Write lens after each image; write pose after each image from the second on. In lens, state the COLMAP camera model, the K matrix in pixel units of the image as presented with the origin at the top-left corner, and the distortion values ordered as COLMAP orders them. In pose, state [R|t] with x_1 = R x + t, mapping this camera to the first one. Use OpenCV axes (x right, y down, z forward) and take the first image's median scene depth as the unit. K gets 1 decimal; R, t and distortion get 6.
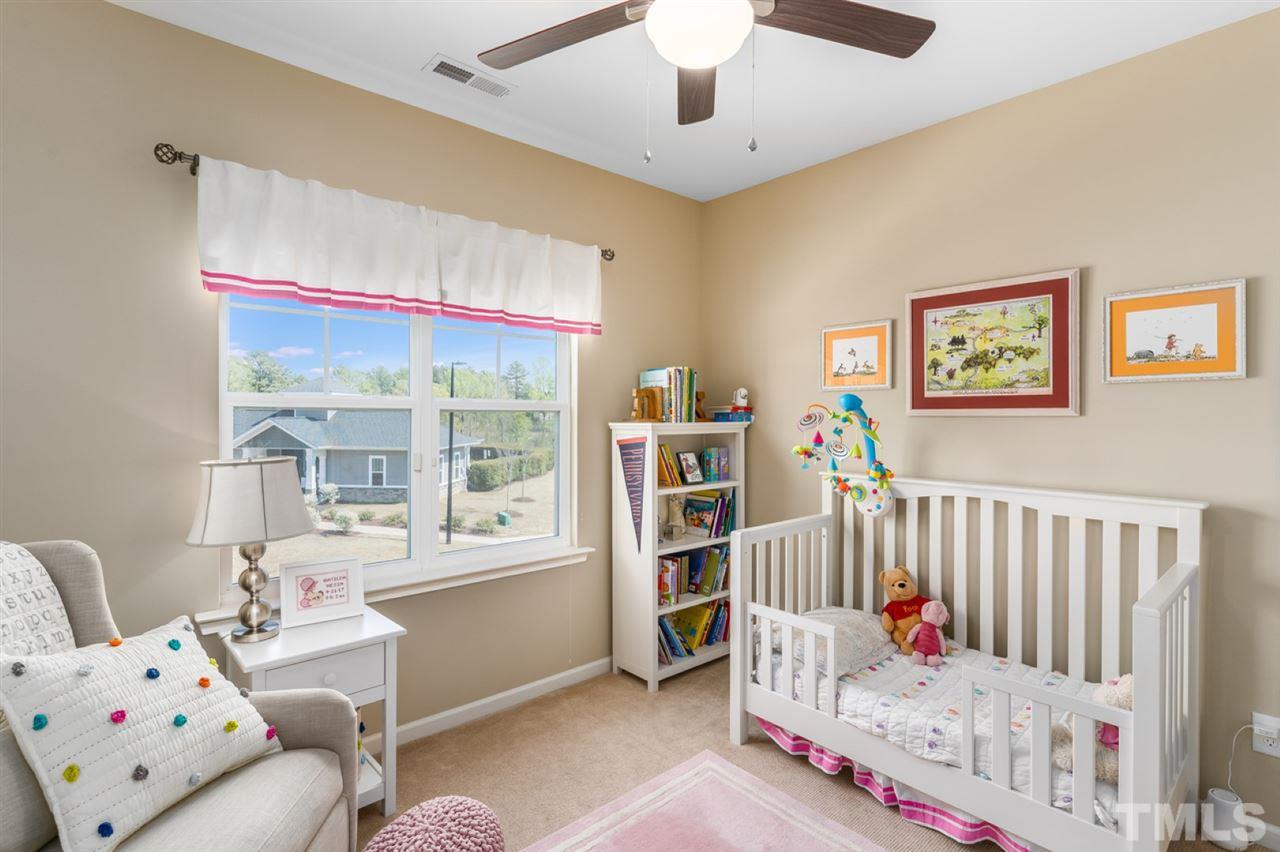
lens RADIAL K [[612.6, 0, 634.2], [0, 612.6, 425.2], [0, 0, 1]] dist [0.001632, -0.000505]
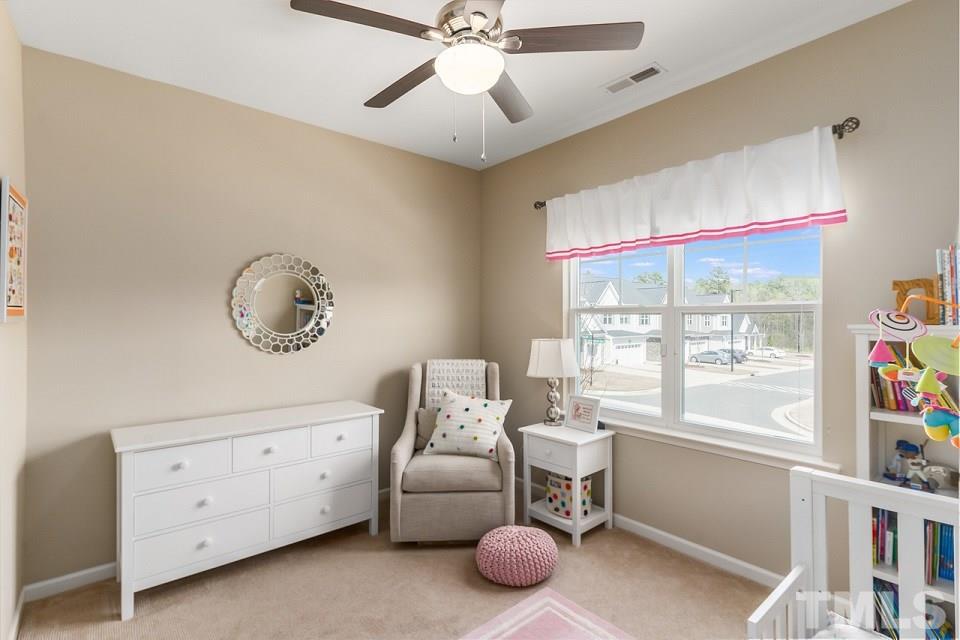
lens RADIAL K [[459.5, 0, 475.6], [0, 459.5, 319.4], [0, 0, 1]] dist [0.001632, -0.000505]
pose [[-0.036275, 0.005638, -0.999326, 0.840045], [-0.005606, 0.999967, 0.005845, -0.015899], [0.999326, 0.005815, -0.036243, 0.696354]]
